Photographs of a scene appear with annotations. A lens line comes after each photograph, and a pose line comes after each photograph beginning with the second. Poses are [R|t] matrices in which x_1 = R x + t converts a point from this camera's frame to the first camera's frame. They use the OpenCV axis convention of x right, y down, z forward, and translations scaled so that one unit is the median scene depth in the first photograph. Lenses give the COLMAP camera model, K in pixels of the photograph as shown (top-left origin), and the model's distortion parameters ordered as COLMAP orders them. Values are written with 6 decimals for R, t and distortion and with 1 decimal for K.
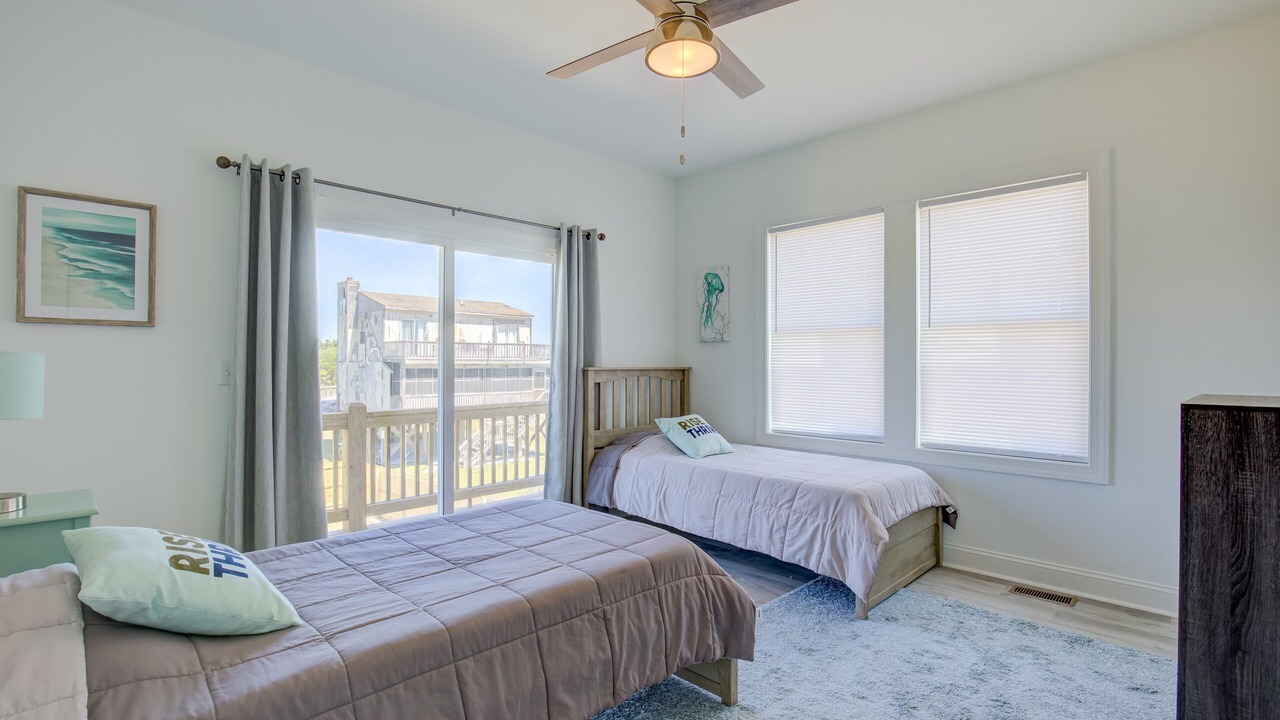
lens RADIAL K [[591.9, 0, 643.4], [0, 591.9, 356.5], [0, 0, 1]] dist [-0.018193, 0.000103]
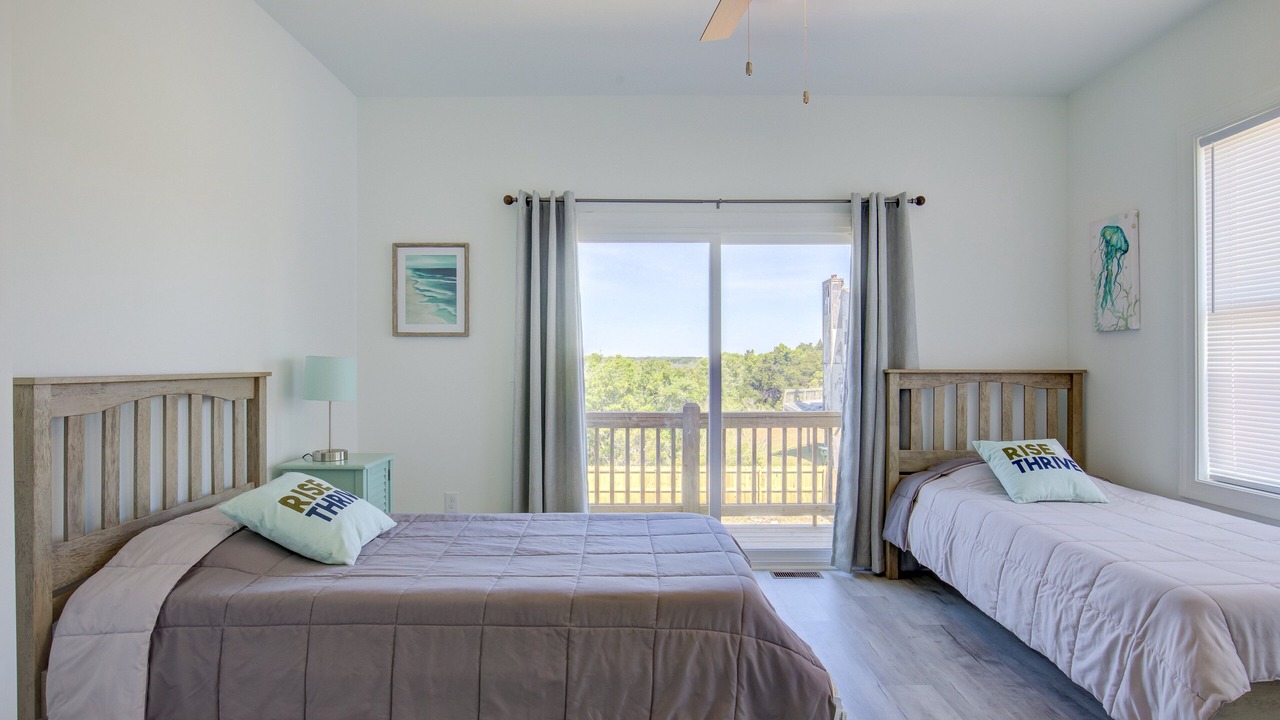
lens RADIAL K [[656.4, 0, 626.0], [0, 656.4, 361.8], [0, 0, 1]] dist [-0.015176, 0.004810]
pose [[0.709194, -0.002823, -0.705008, 0.400629], [0.007593, 0.999965, 0.003635, 0.003353], [0.704973, -0.007931, 0.709190, 0.187316]]
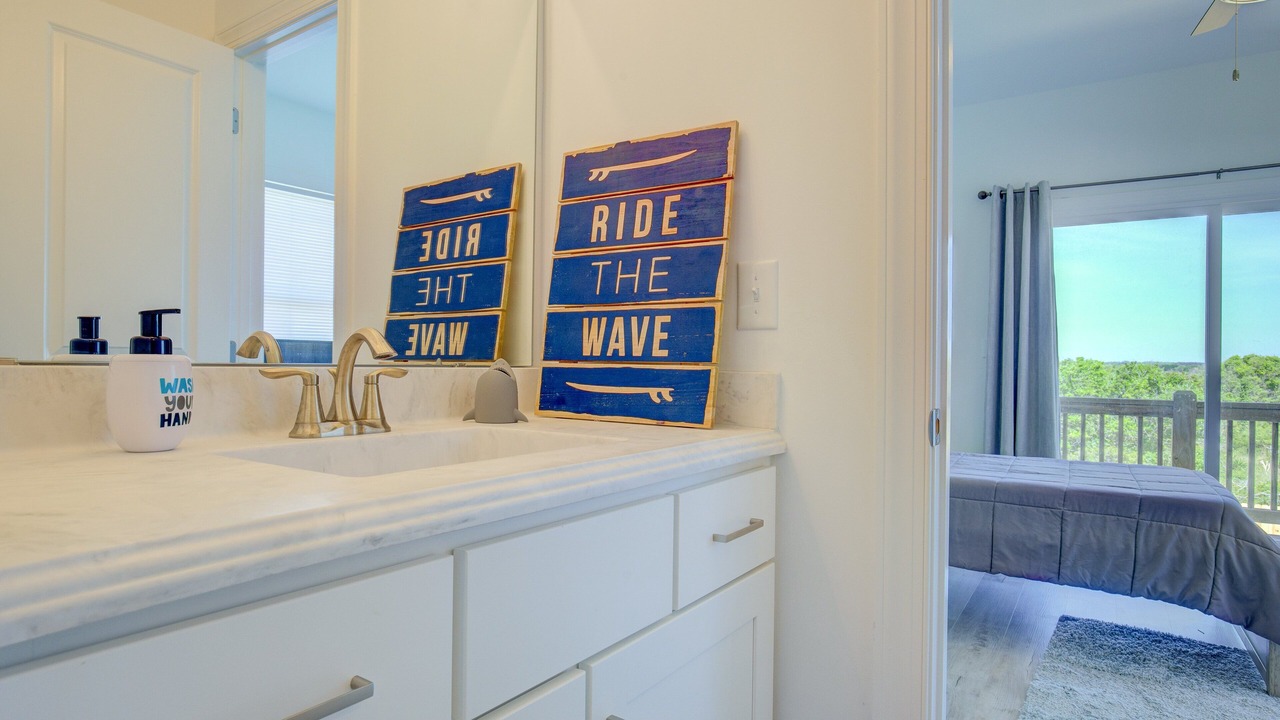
lens RADIAL K [[703.6, 0, 662.8], [0, 703.6, 359.5], [0, 0, 1]] dist [-0.005478, 0.003835]
pose [[0.237227, -0.001301, -0.971453, 0.671649], [-0.003656, 0.999991, -0.002232, 0.058395], [0.971447, 0.004081, 0.237220, -0.115083]]
